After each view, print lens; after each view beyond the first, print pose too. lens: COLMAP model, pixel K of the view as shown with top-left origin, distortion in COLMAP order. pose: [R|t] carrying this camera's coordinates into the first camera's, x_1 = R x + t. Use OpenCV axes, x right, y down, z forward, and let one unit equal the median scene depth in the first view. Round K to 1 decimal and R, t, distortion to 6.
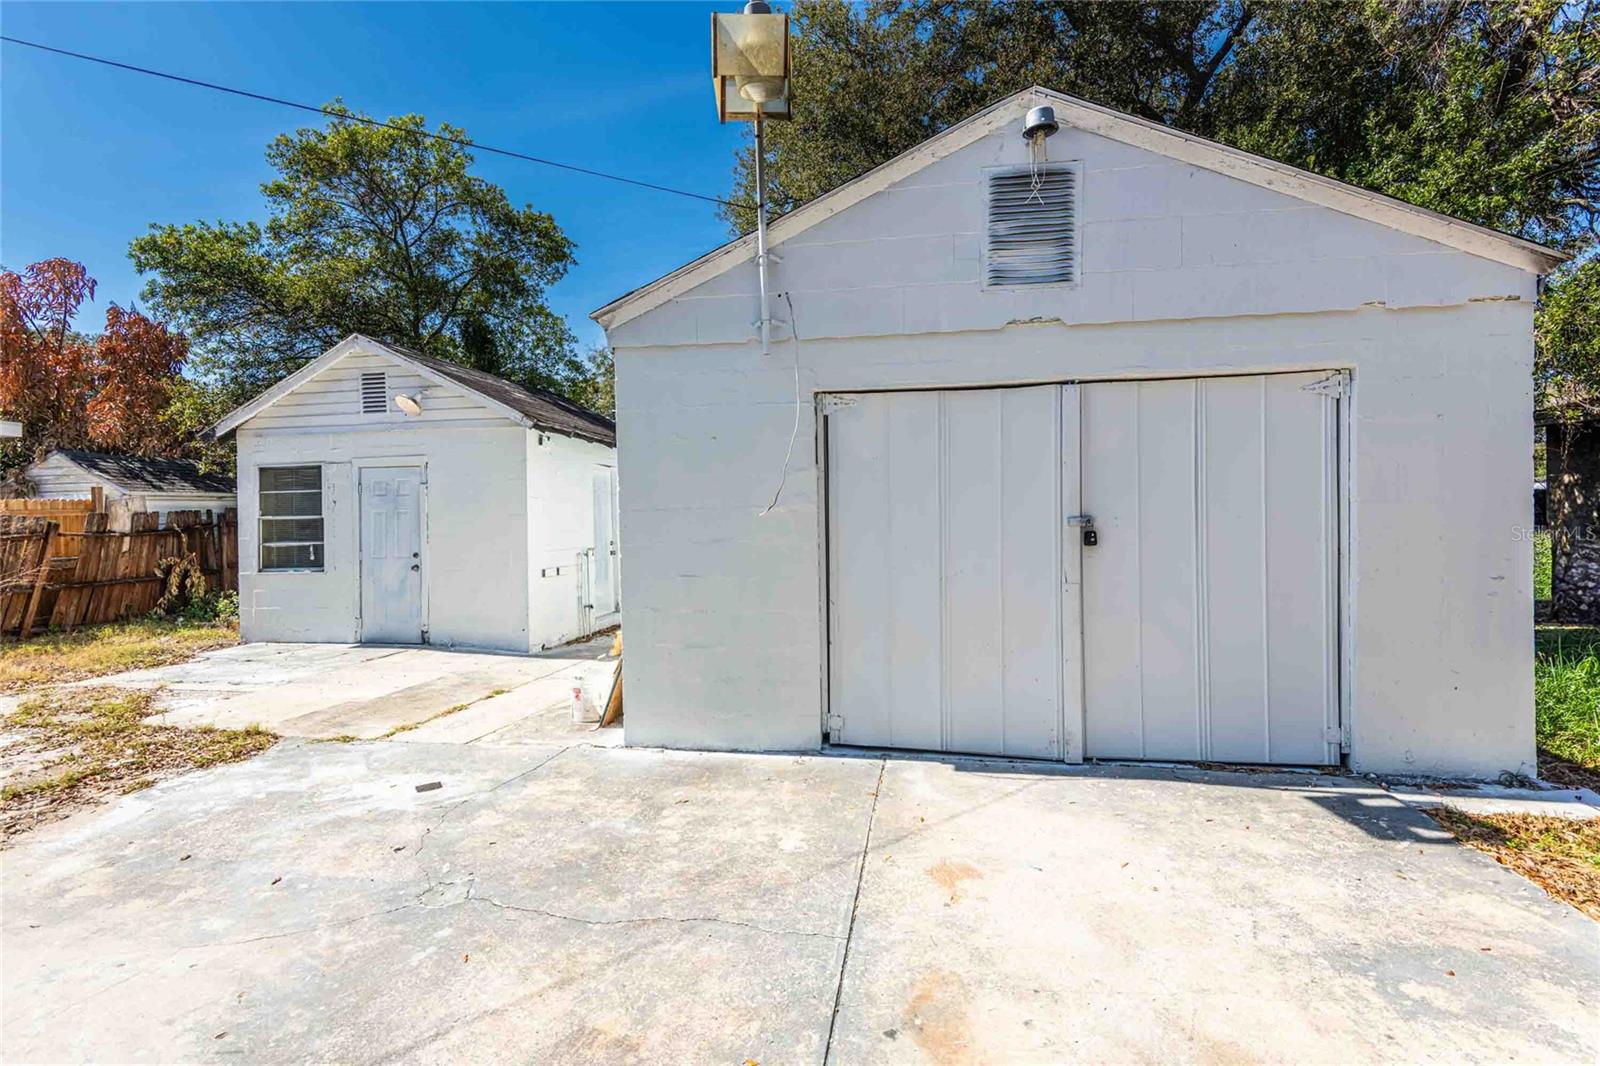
lens RADIAL K [[774.8, 0, 769.4], [0, 774.8, 526.1], [0, 0, 1]] dist [0.015383, -0.000223]
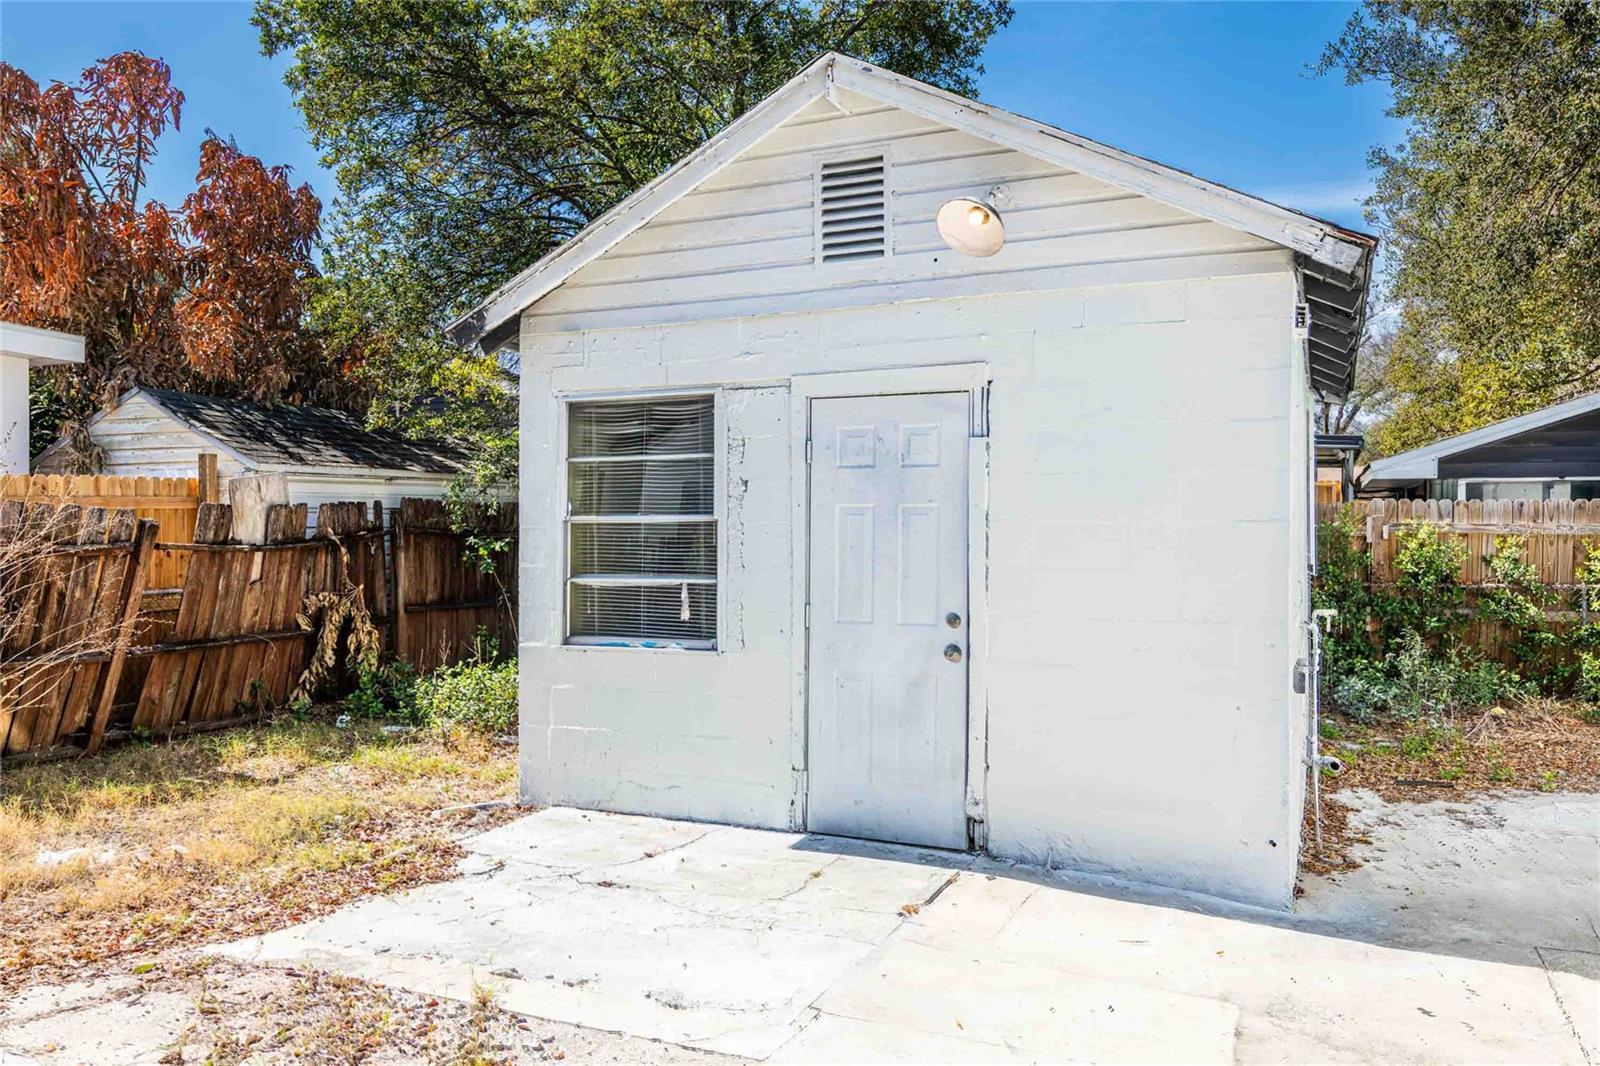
lens RADIAL K [[1377.3, 0, 800.0], [0, 1377.3, 533.0], [0, 0, 1]] dist [0.069254, -0.003198]
pose [[0.964863, 0.015923, -0.262272, -0.246240], [-0.017444, 0.999842, -0.003475, -0.001531], [0.262175, 0.007928, 0.964988, 0.220668]]
